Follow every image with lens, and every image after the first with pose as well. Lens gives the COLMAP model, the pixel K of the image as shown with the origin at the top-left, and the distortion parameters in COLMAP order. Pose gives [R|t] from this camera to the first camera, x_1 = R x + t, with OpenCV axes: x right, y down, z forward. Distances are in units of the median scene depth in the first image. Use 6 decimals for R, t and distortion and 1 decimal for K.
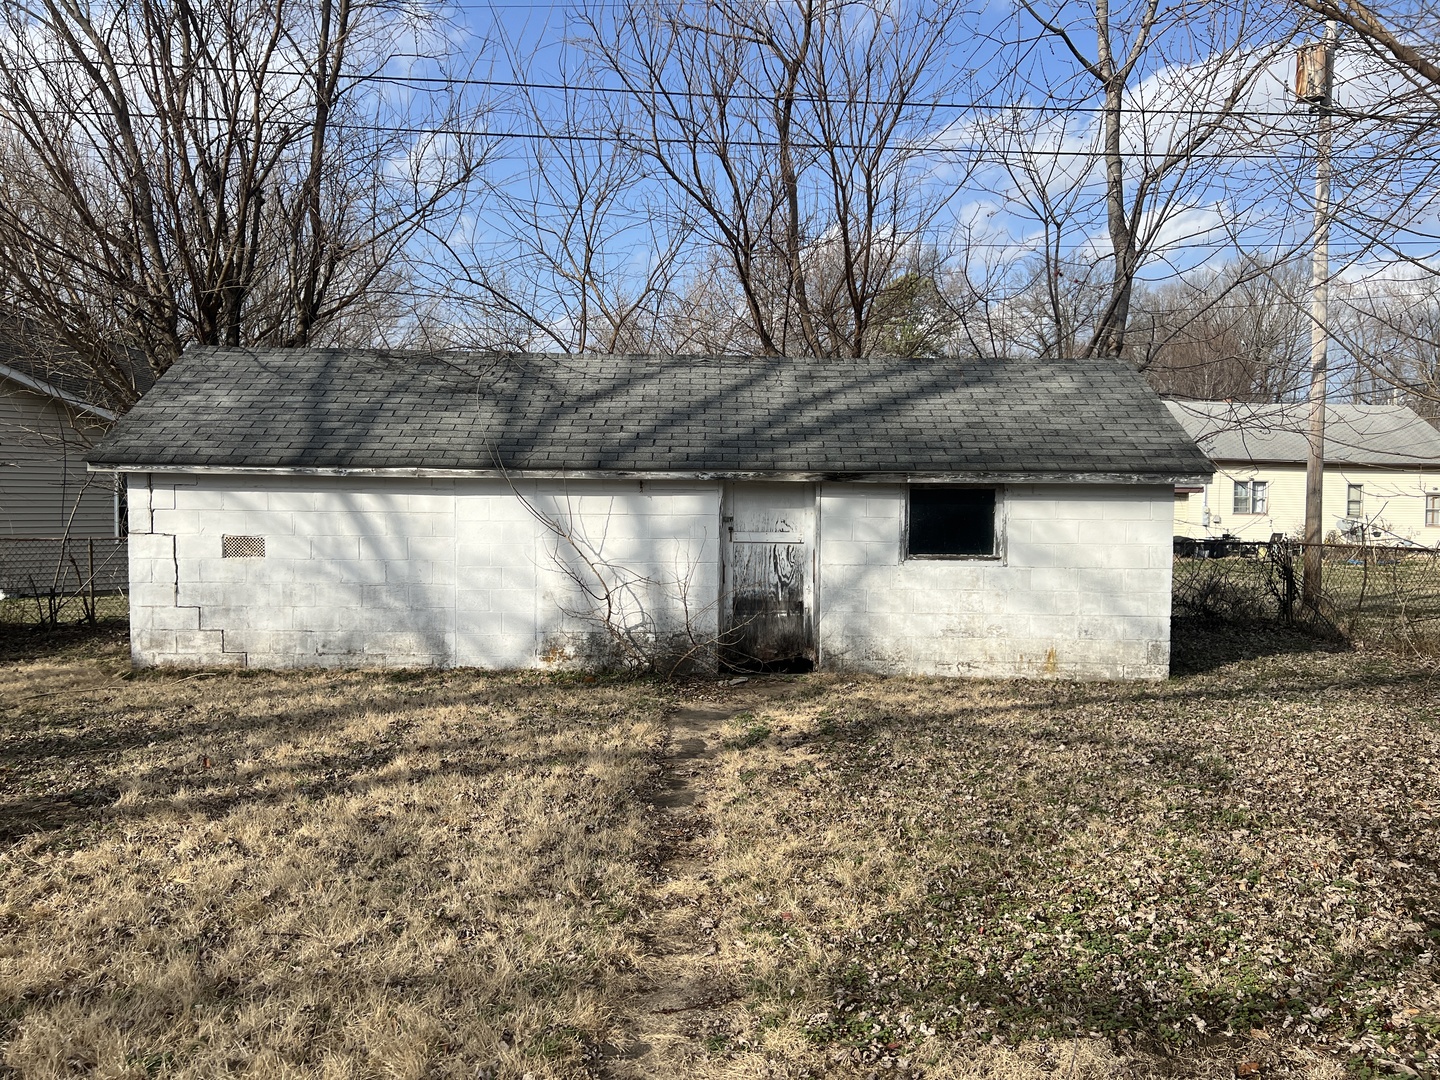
lens RADIAL K [[1081.4, 0, 719.1], [0, 1081.4, 535.1], [0, 0, 1]] dist [0.065937, -0.064709]
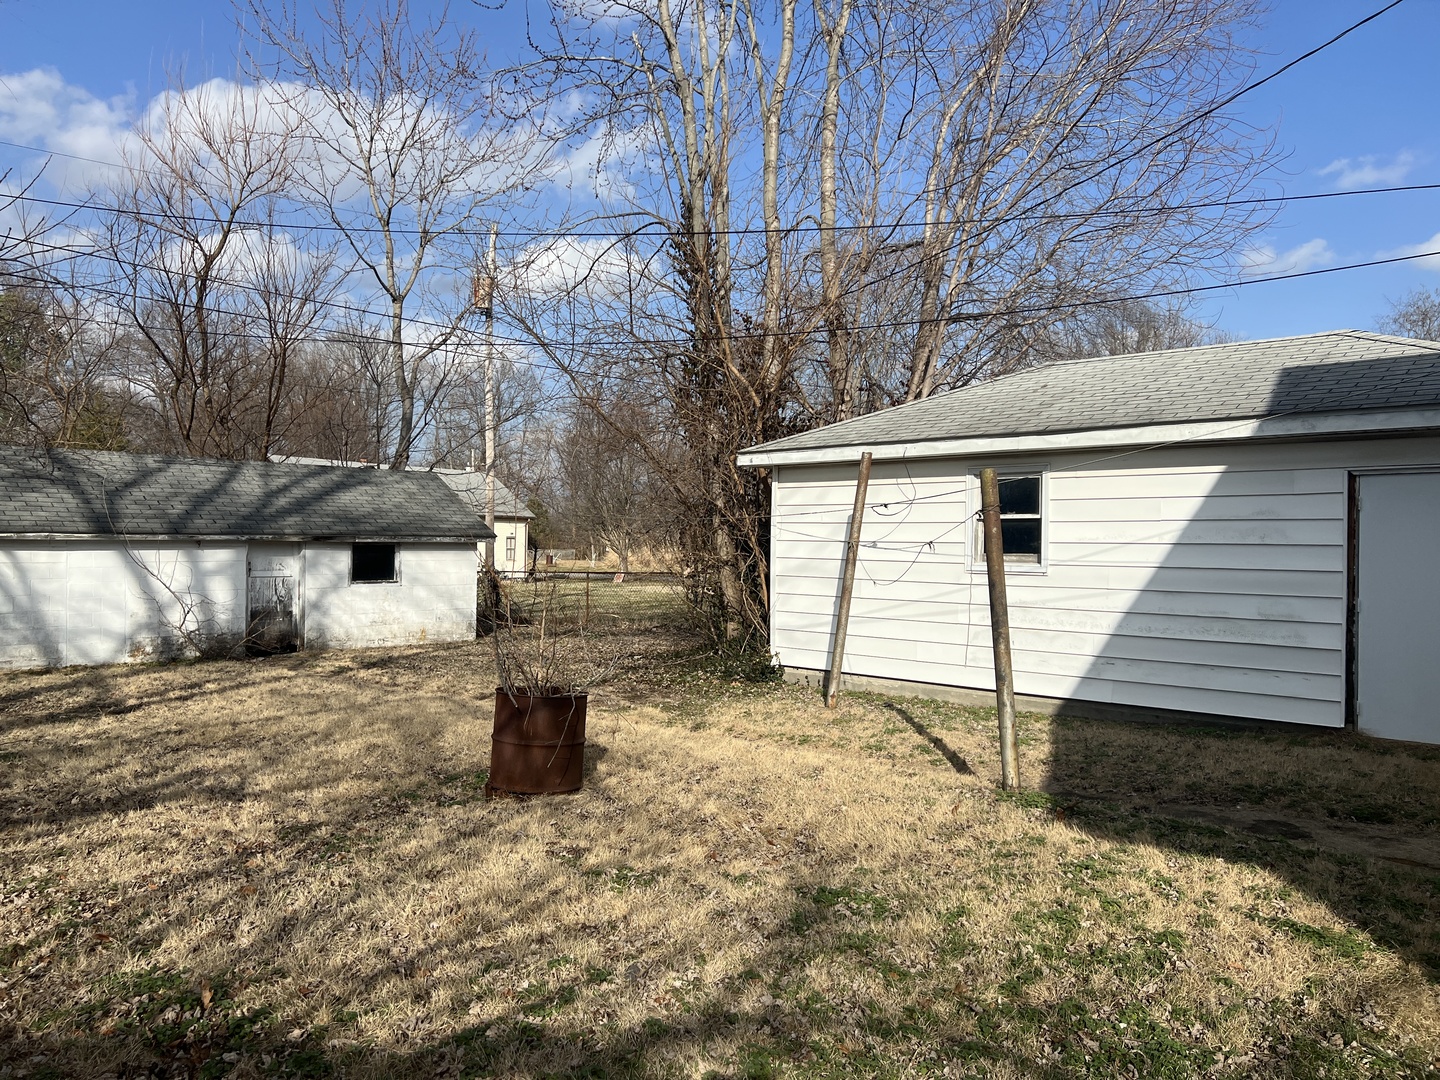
lens RADIAL K [[1081.4, 0, 712.7], [0, 1081.4, 528.0], [0, 0, 1]] dist [0.065937, -0.064709]
pose [[0.697040, 0.006723, 0.717001, -0.707081], [0.023058, 0.999229, -0.031786, 0.000504], [-0.716661, 0.038689, 0.696348, -0.696919]]
